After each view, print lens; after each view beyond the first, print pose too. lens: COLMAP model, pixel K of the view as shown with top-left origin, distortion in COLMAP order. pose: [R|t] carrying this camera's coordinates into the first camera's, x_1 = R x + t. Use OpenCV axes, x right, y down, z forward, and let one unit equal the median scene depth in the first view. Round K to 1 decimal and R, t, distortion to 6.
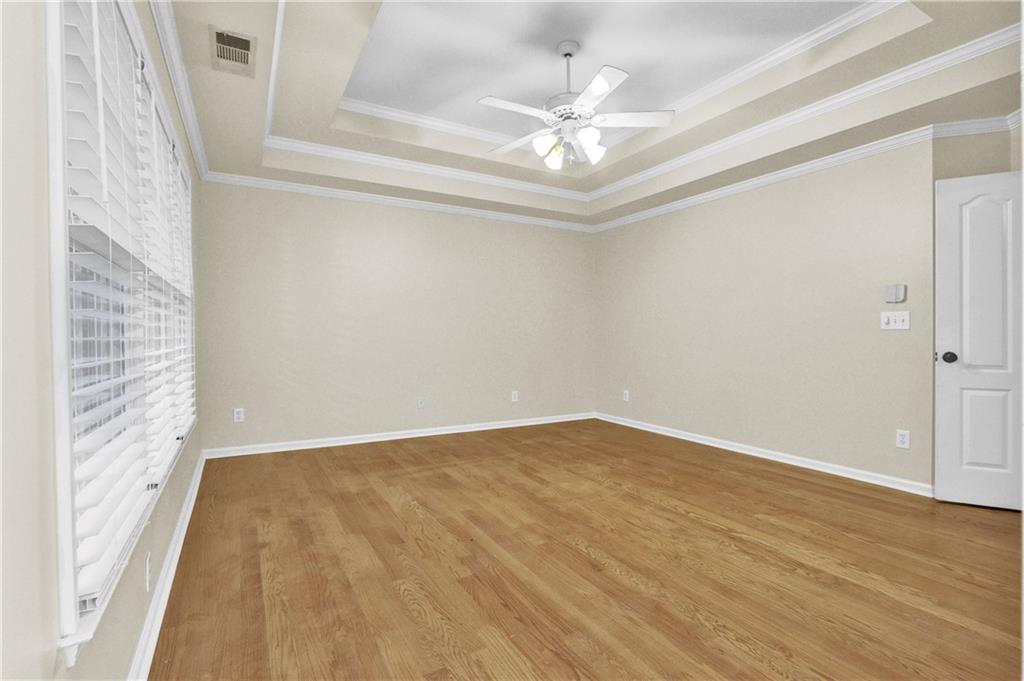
lens RADIAL K [[479.5, 0, 502.9], [0, 479.5, 338.5], [0, 0, 1]] dist [-0.018390, 0.000502]
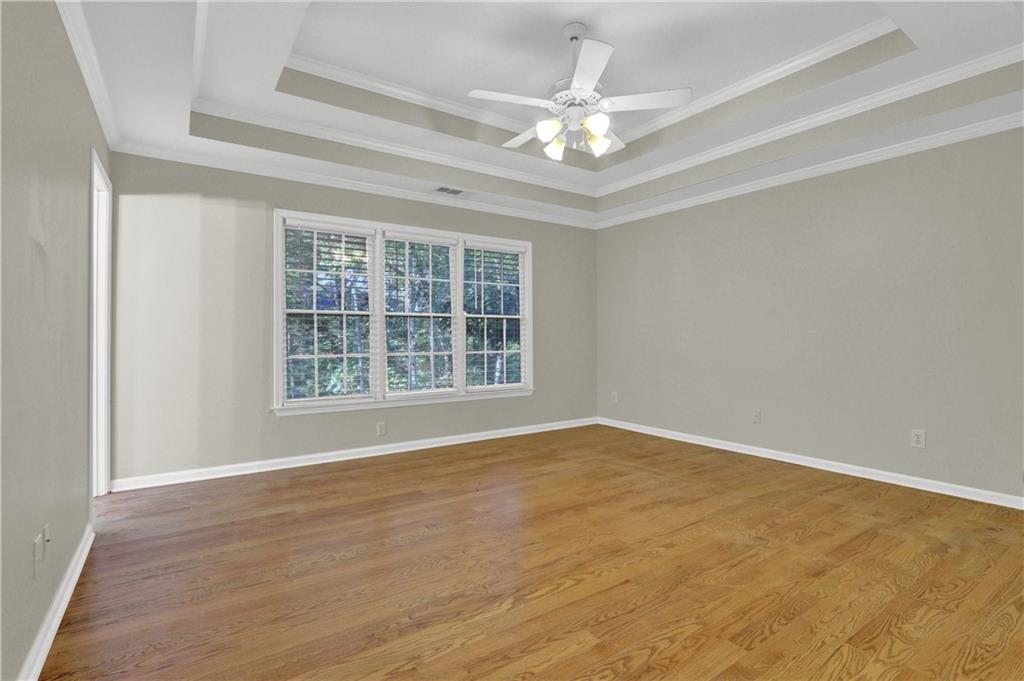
lens RADIAL K [[479.5, 0, 502.9], [0, 479.5, 338.5], [0, 0, 1]] dist [-0.018390, 0.000502]
pose [[0.090439, 0.003776, -0.995895, 1.056422], [-0.005098, 0.999981, 0.003328, -0.009753], [0.995889, 0.004776, 0.090457, 0.778652]]
